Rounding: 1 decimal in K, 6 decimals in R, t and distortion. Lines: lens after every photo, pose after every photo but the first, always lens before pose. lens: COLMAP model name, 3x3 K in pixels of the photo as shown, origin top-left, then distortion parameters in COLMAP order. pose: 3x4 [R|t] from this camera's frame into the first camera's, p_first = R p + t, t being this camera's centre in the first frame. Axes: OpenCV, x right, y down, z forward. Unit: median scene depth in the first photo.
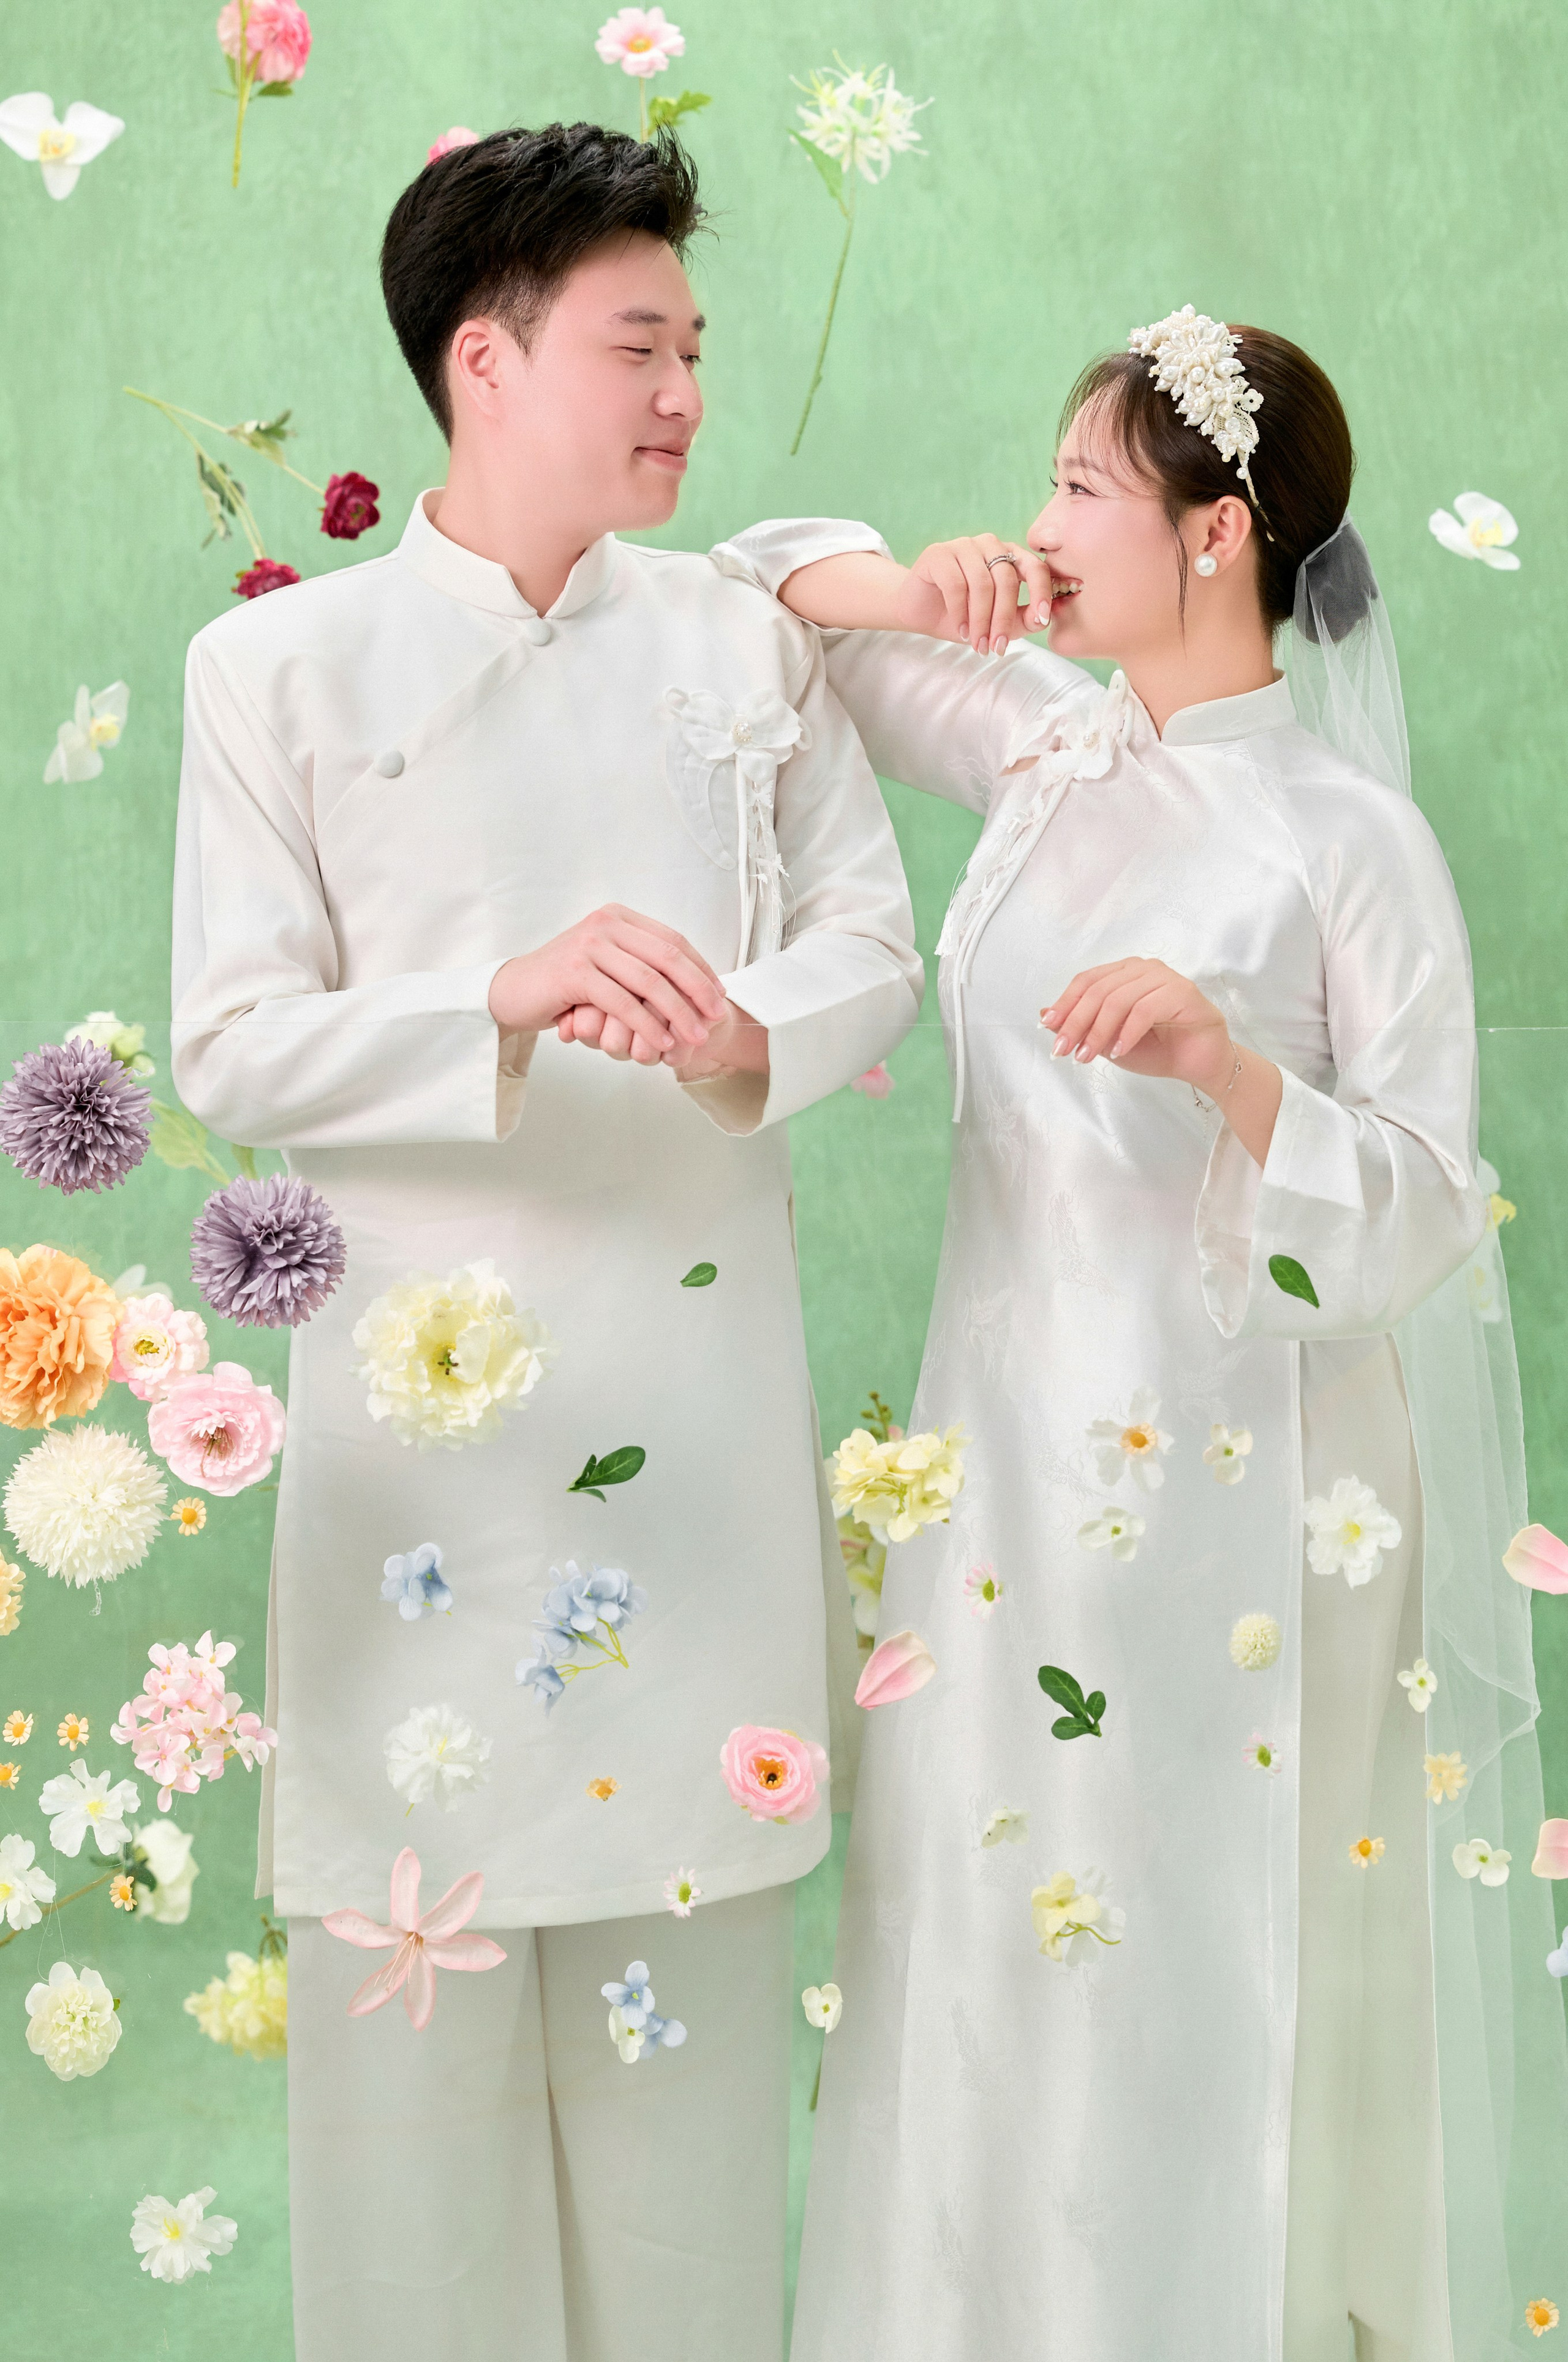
lens RADIAL K [[4590.5, 0, 784.0], [0, 4590.5, 1181.0], [0, 0, 1]] dist [0.063648, -0.294758]
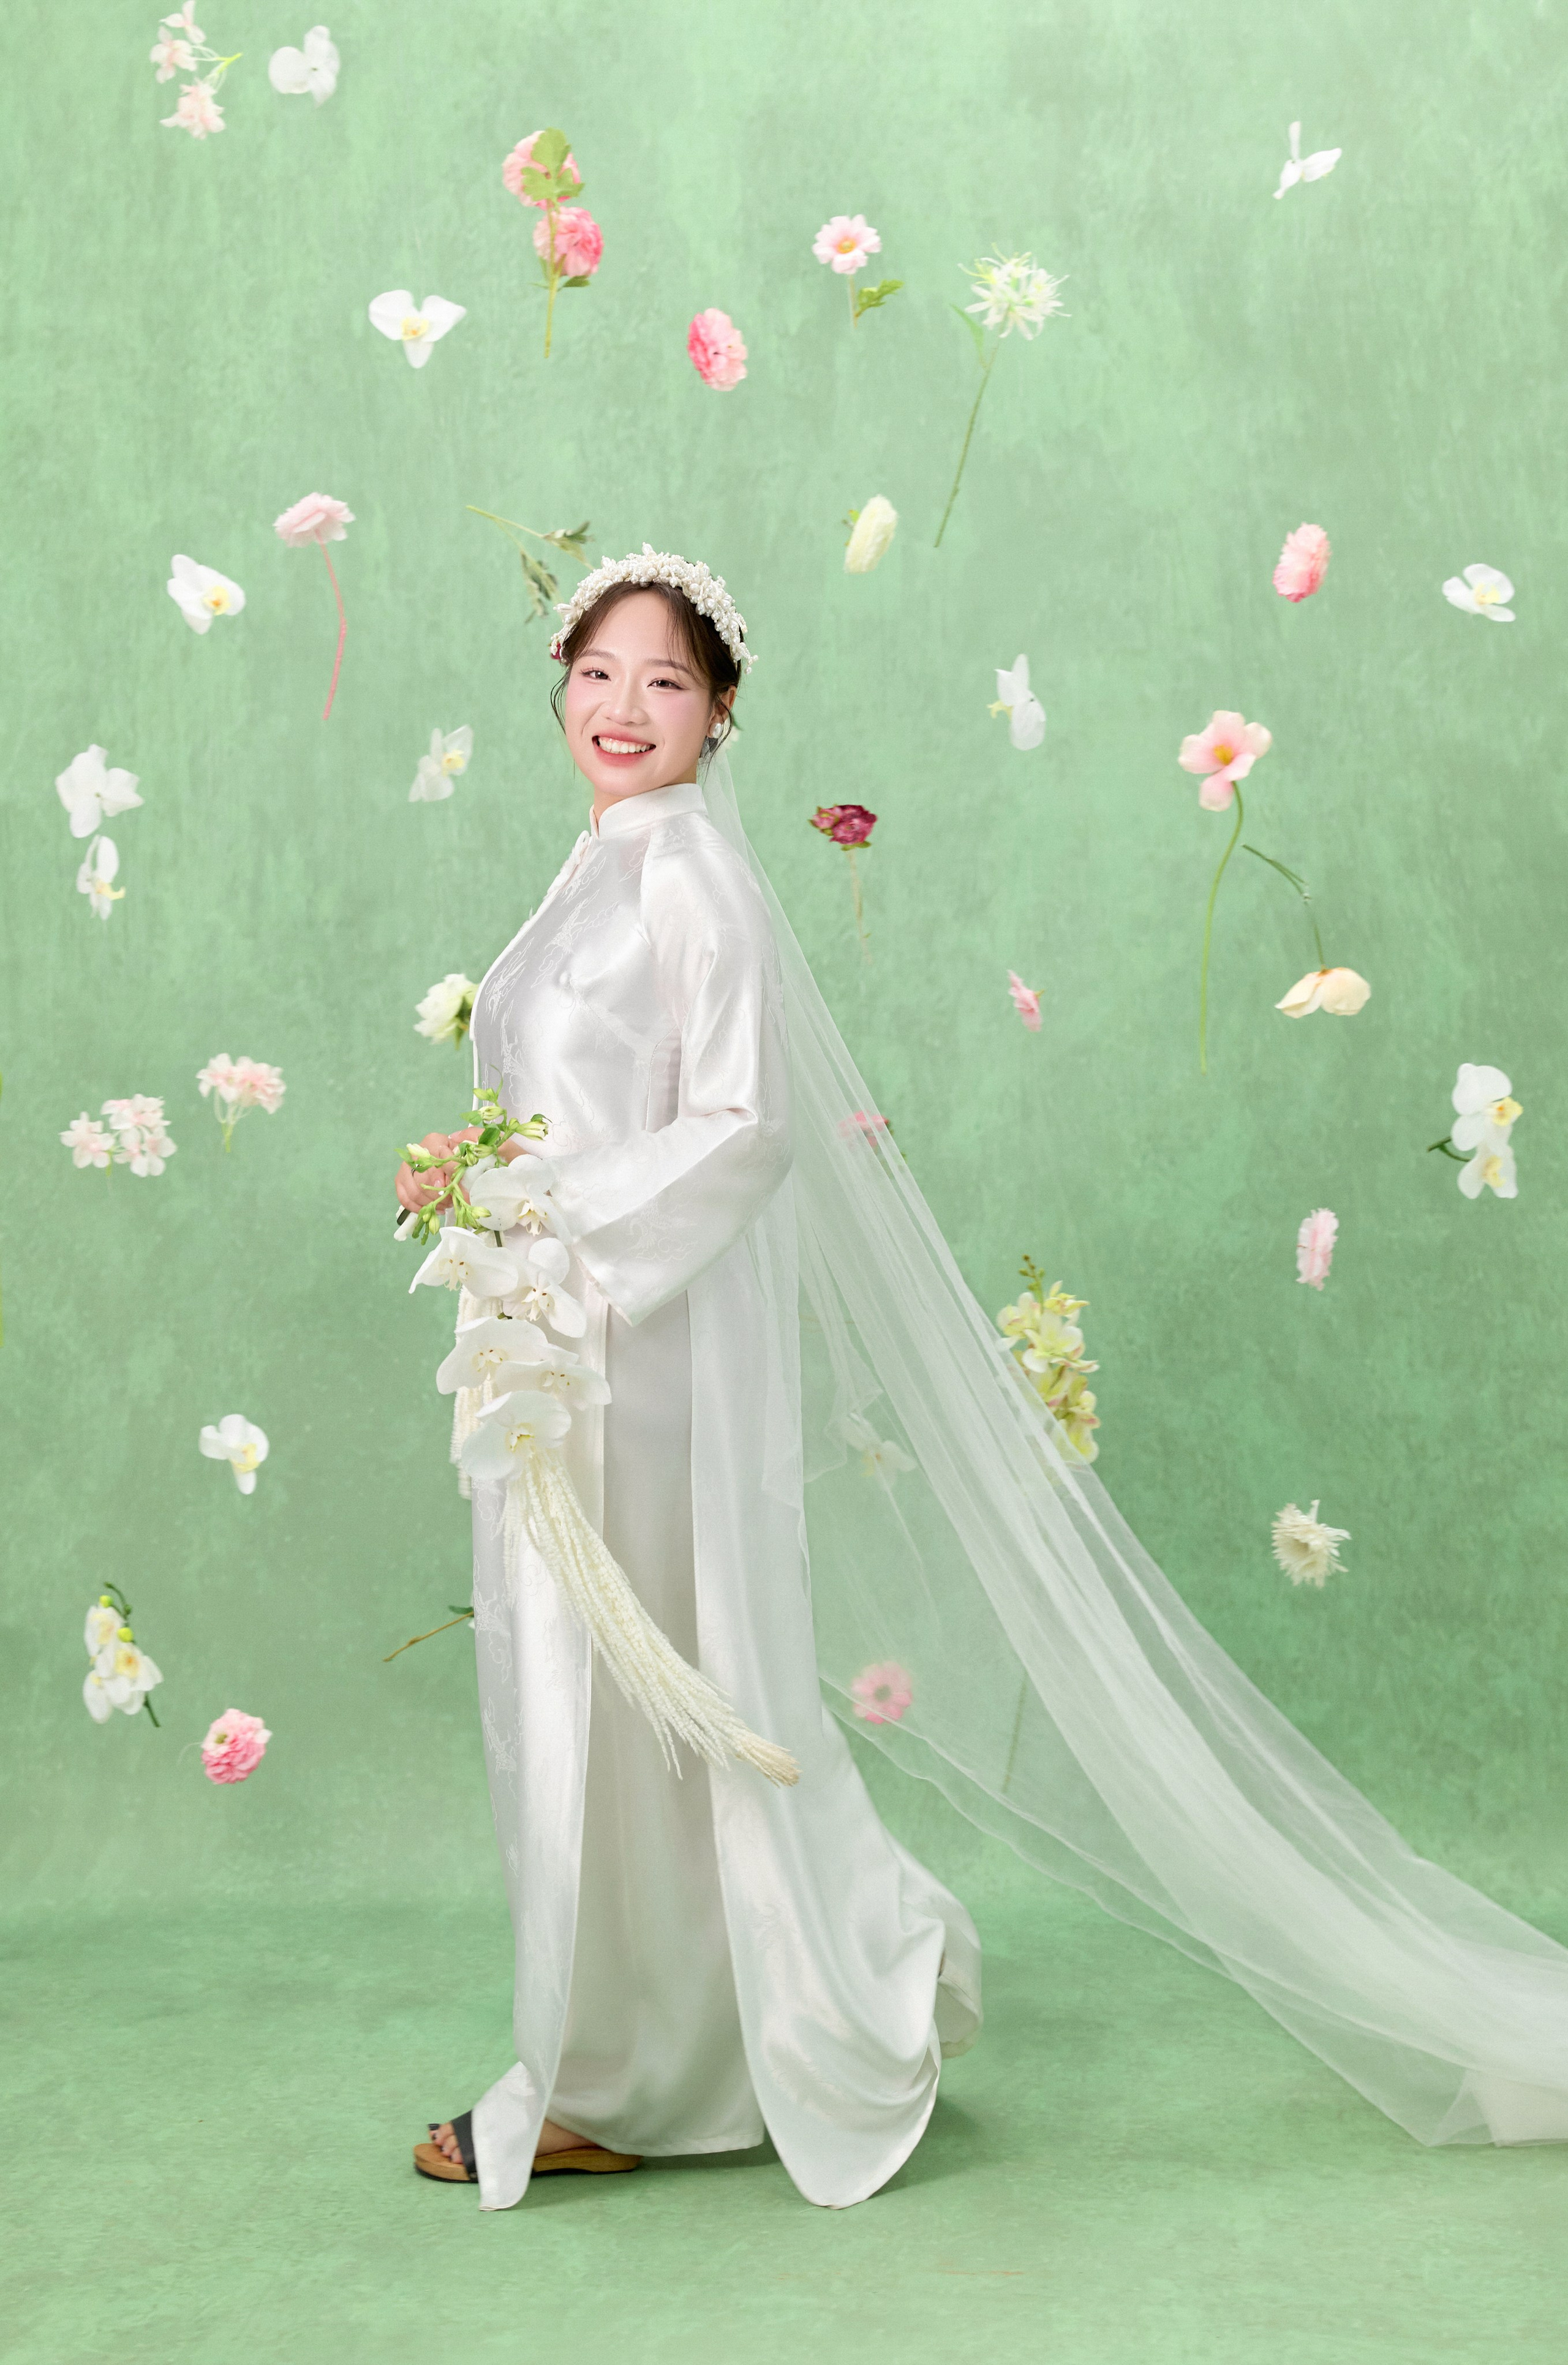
lens RADIAL K [[4788.9, 0, 784.0], [0, 4788.9, 1182.5], [0, 0, 1]] dist [0.000866, 0.188071]
pose [[0.996301, -0.009799, -0.085367, 0.056578], [0.008033, 0.999747, -0.021003, 0.046711], [0.085552, 0.020240, 0.996128, -0.323831]]
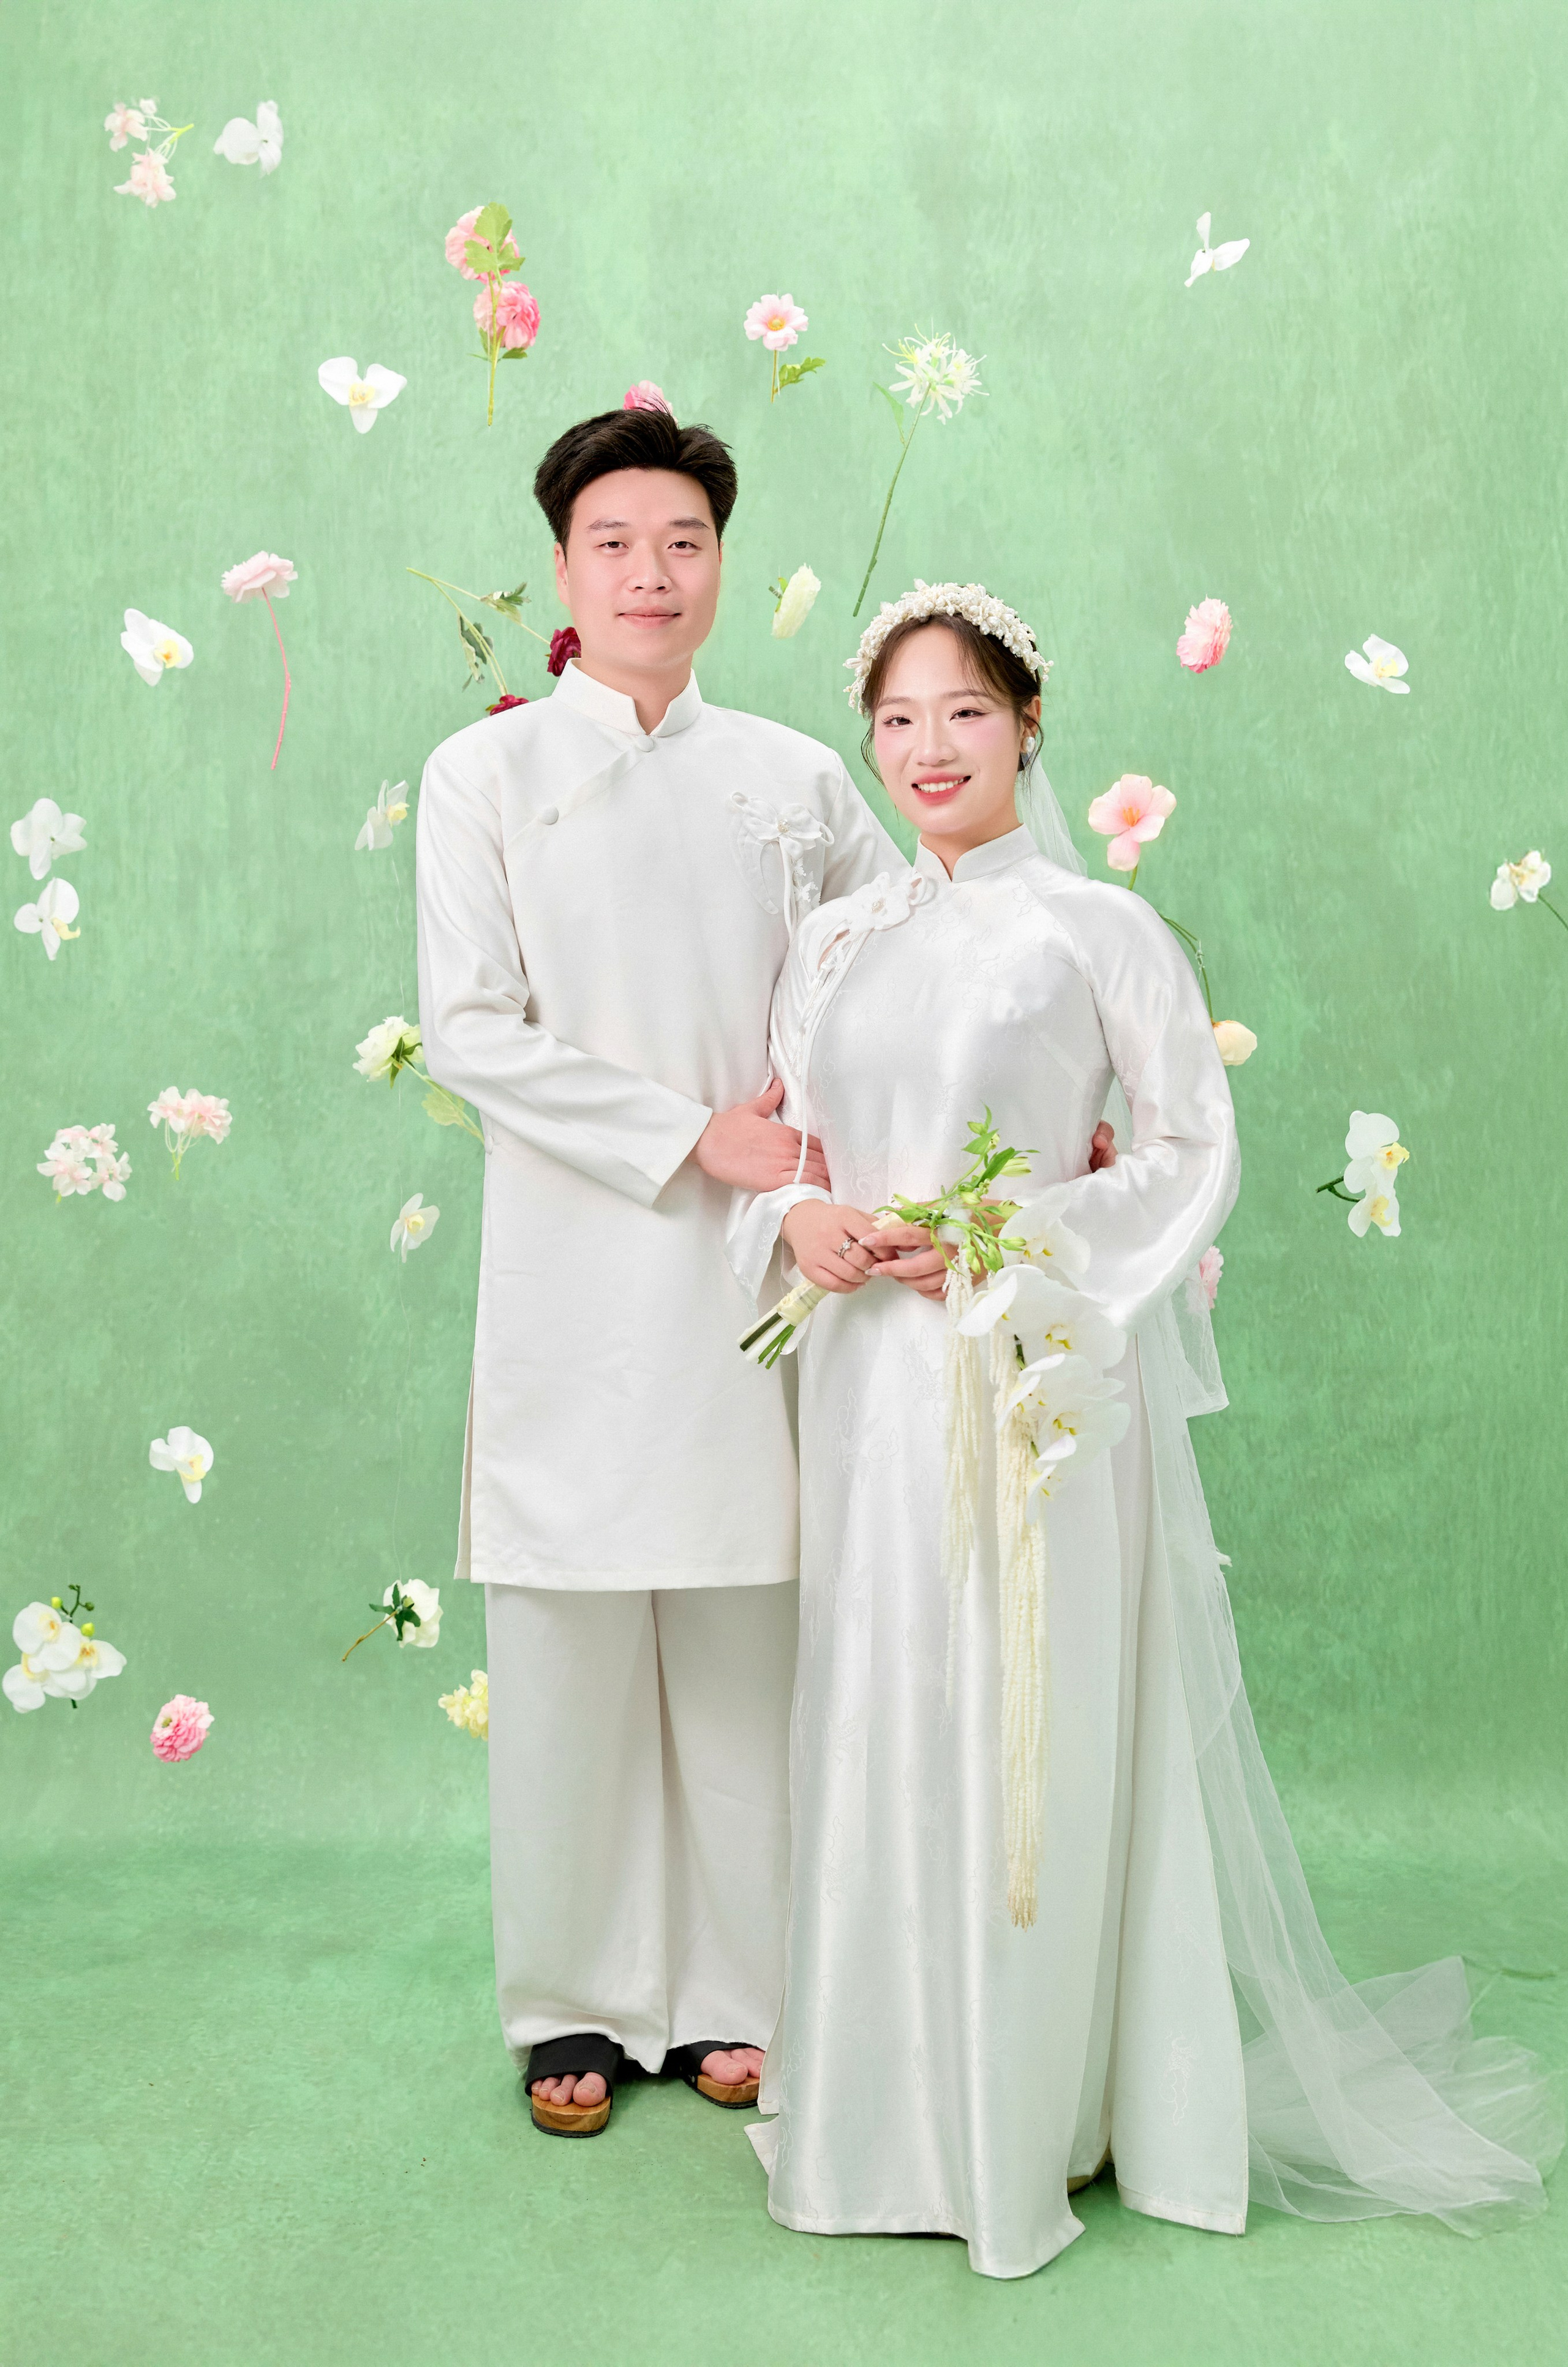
lens RADIAL K [[3640.4, 0, 743.8], [0, 3640.4, 1218.7], [0, 0, 1]] dist [-0.002602, 0.132706]
pose [[0.999688, -0.000151, -0.024987, -0.011485], [0.000546, 0.999875, 0.015812, 0.007159], [0.024981, -0.015821, 0.999563, -0.093508]]
